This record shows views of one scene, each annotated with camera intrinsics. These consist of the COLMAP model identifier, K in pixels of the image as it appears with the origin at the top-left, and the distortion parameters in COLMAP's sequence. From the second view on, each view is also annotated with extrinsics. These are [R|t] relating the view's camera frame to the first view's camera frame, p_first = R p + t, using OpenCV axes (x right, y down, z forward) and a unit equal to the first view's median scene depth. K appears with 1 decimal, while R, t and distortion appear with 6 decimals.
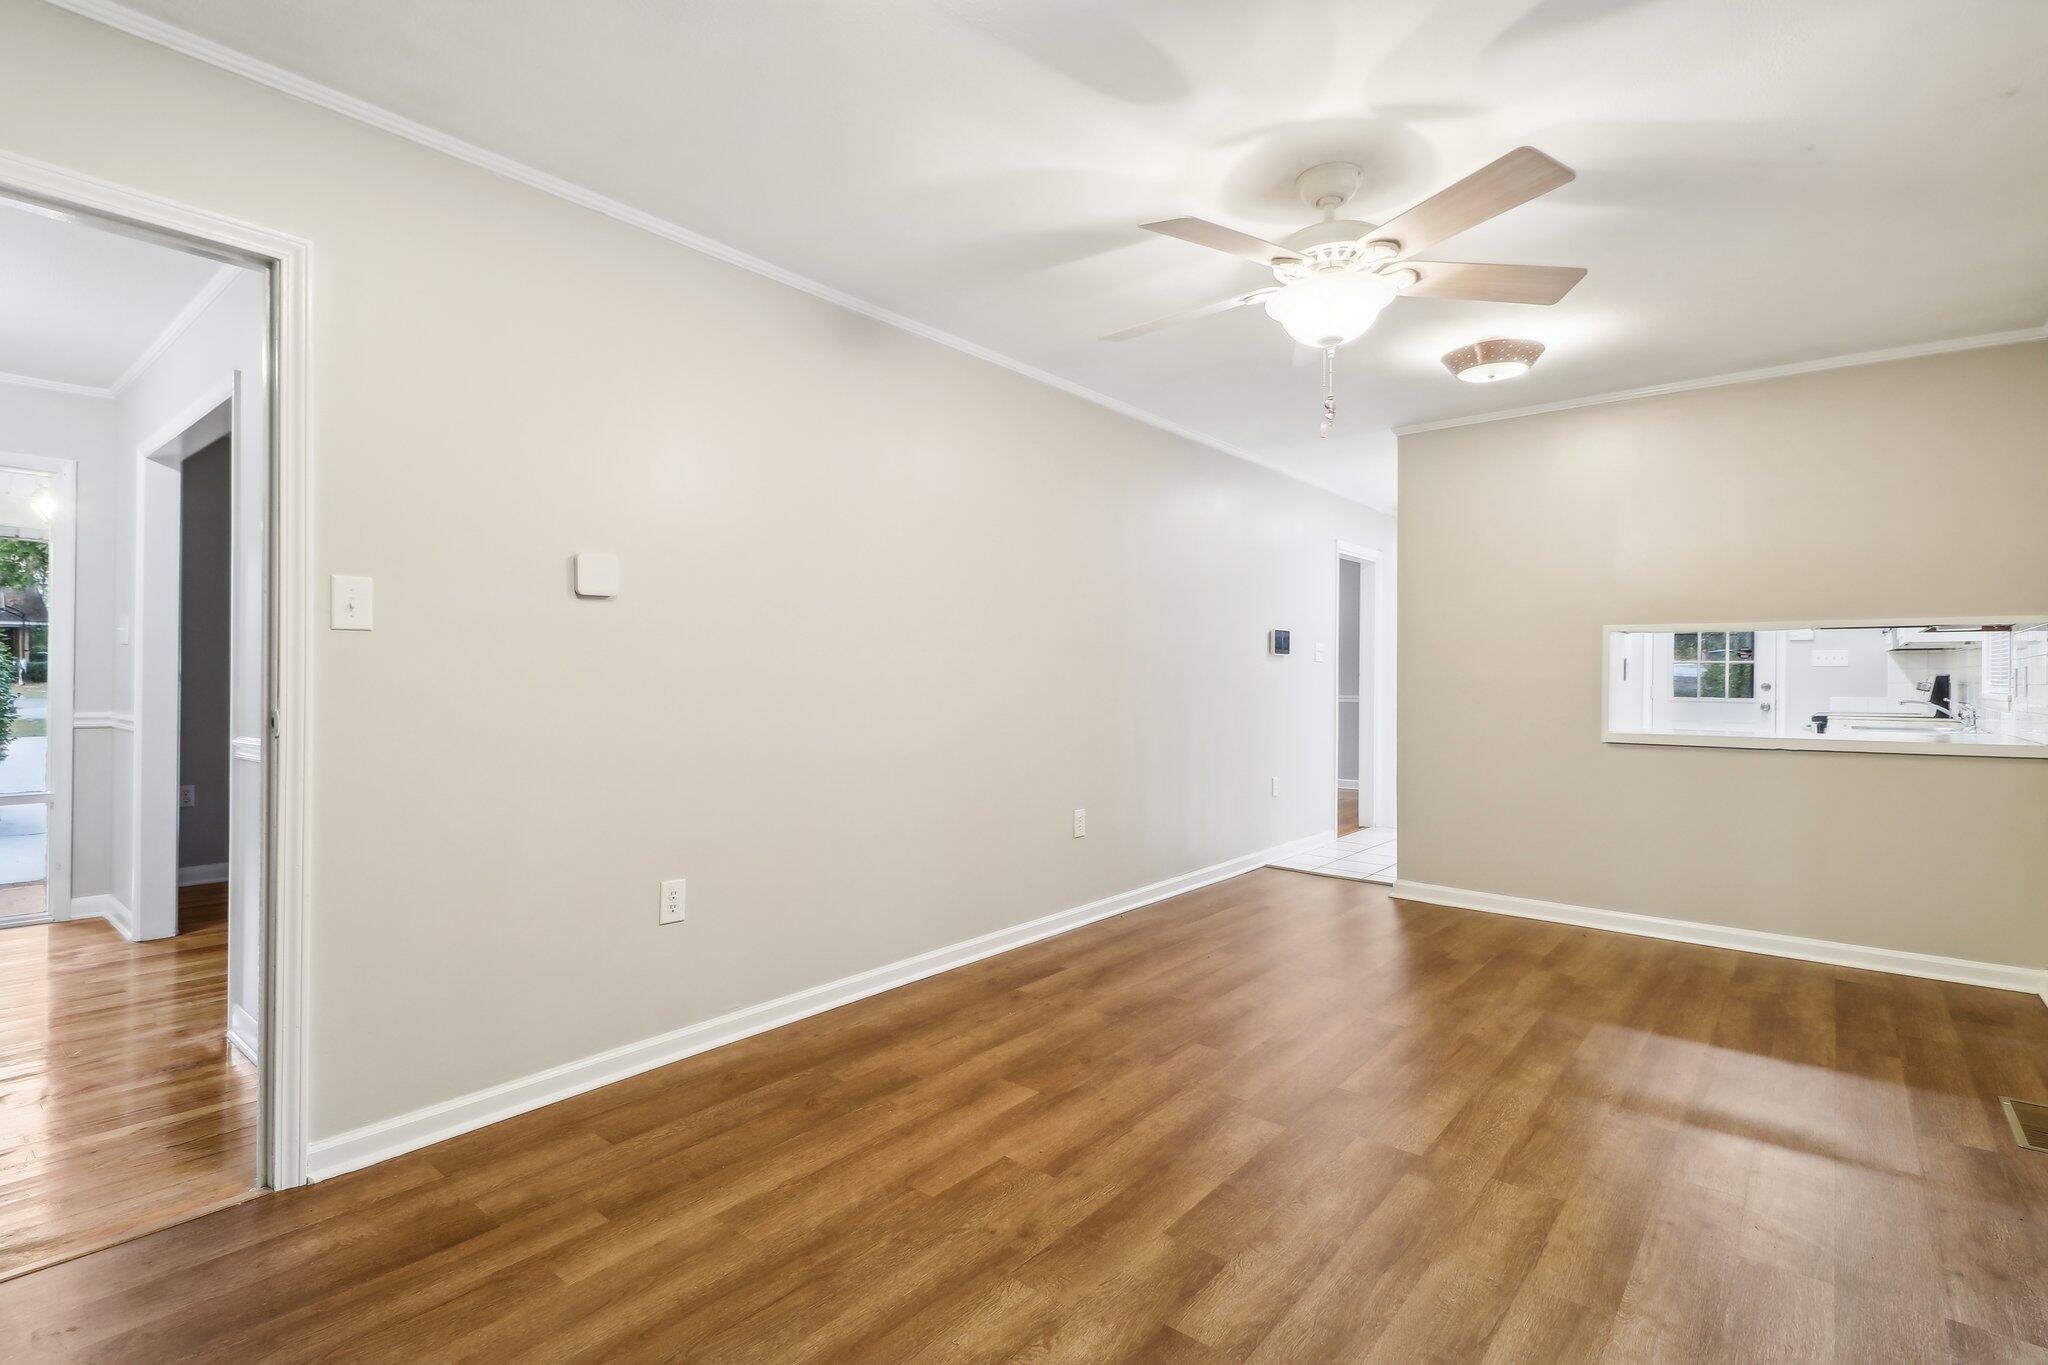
lens RADIAL K [[960.4, 0, 1022.5], [0, 960.4, 676.3], [0, 0, 1]] dist [0.018518, -0.003796]
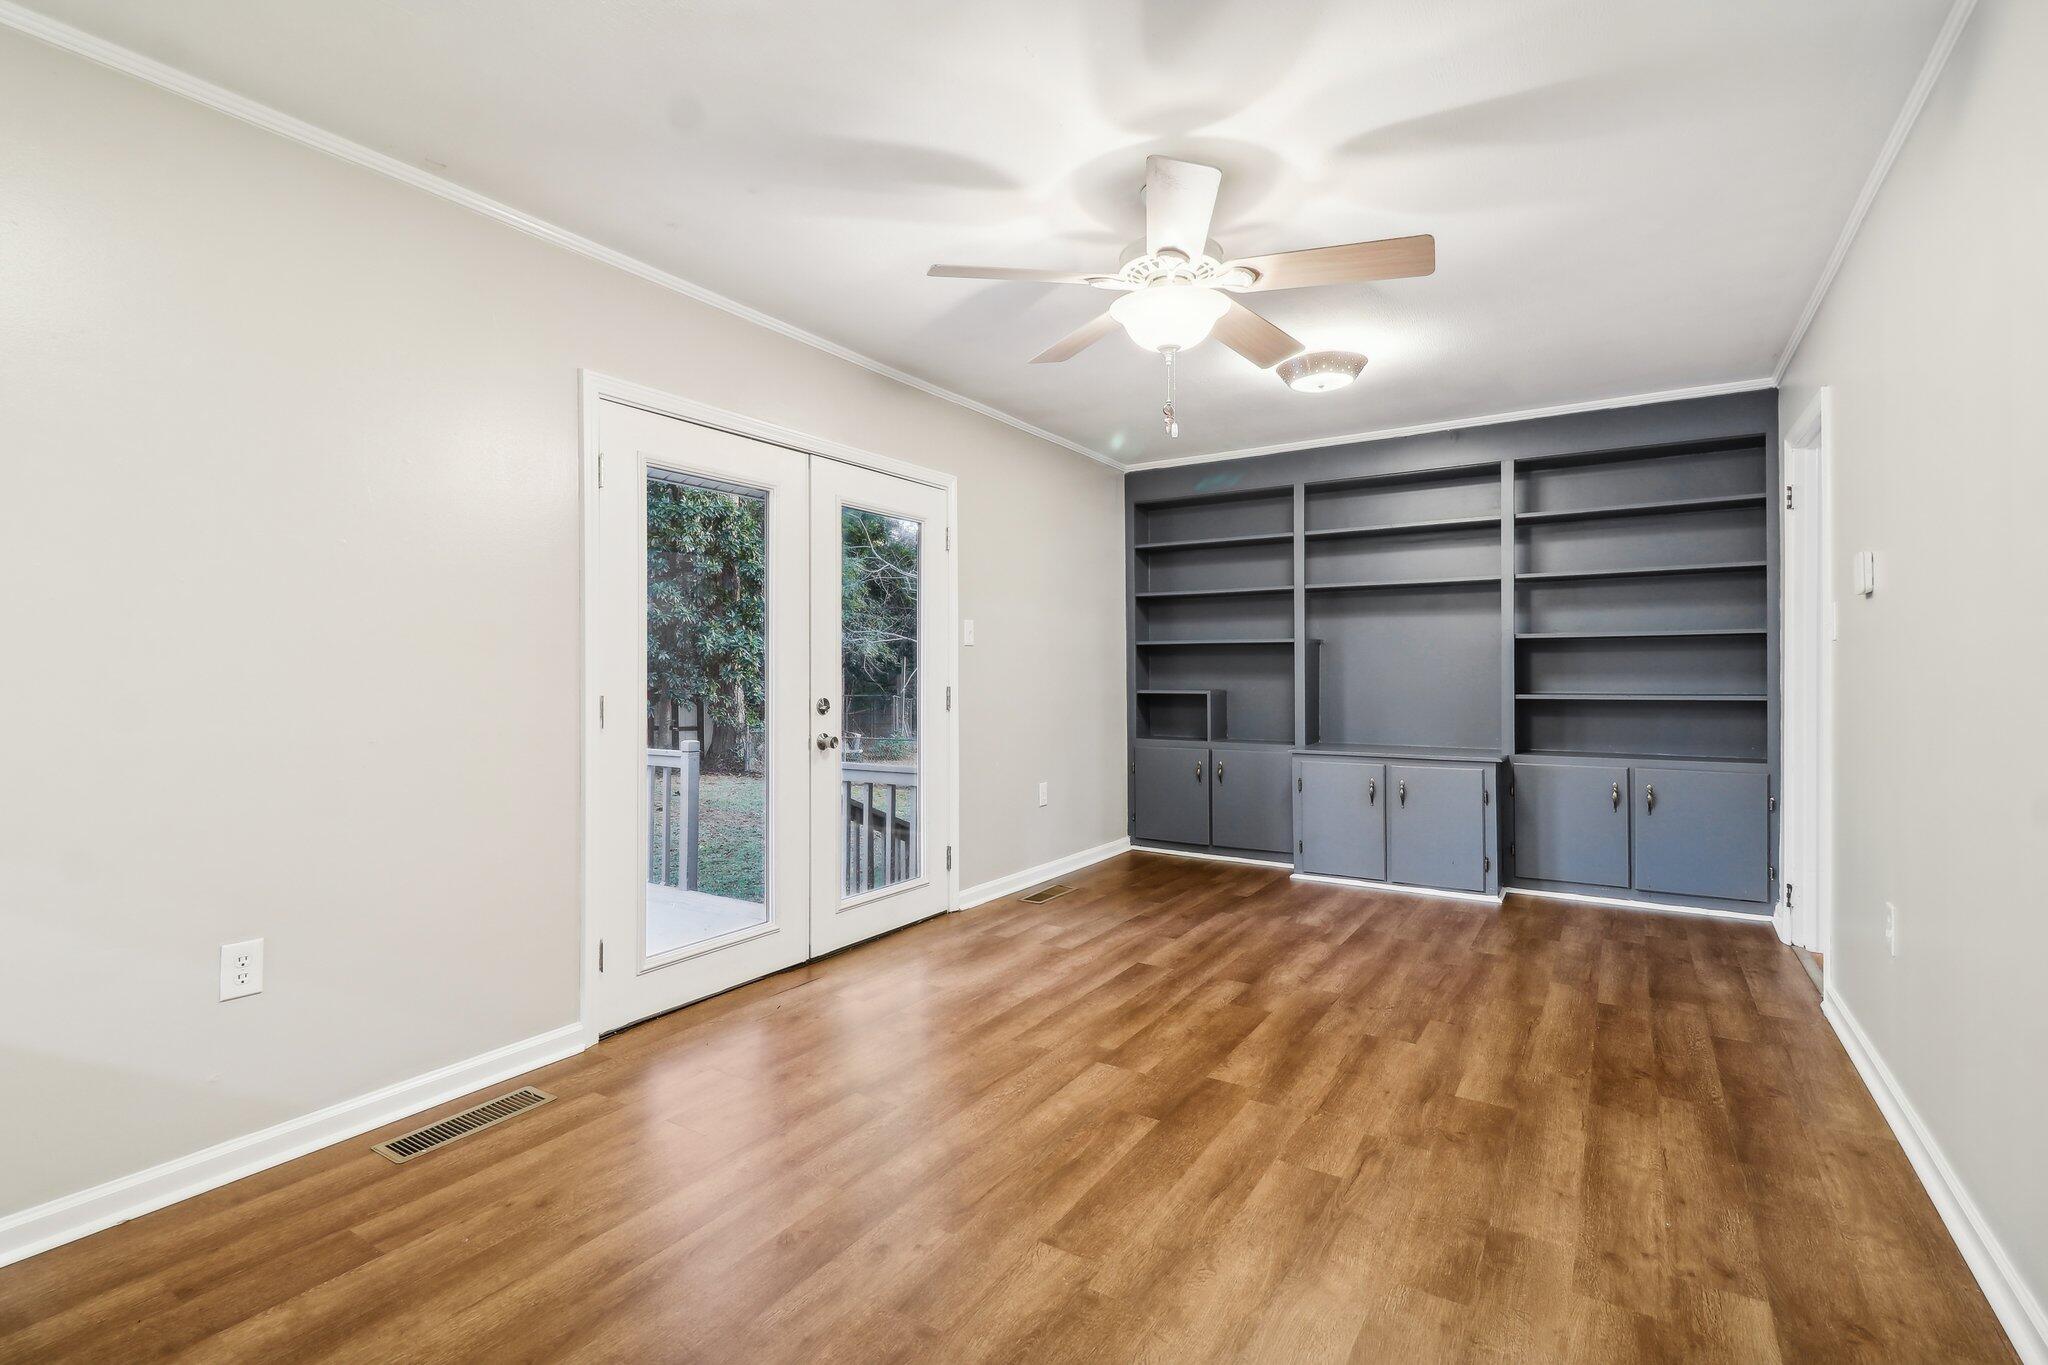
lens RADIAL K [[960.4, 0, 1022.9], [0, 960.4, 673.8], [0, 0, 1]] dist [0.018518, -0.003796]
pose [[-0.990739, -0.004172, -0.135715, 0.697024], [-0.005090, 0.999966, 0.006419, -0.000707], [0.135683, 0.007050, -0.990727, 2.266711]]
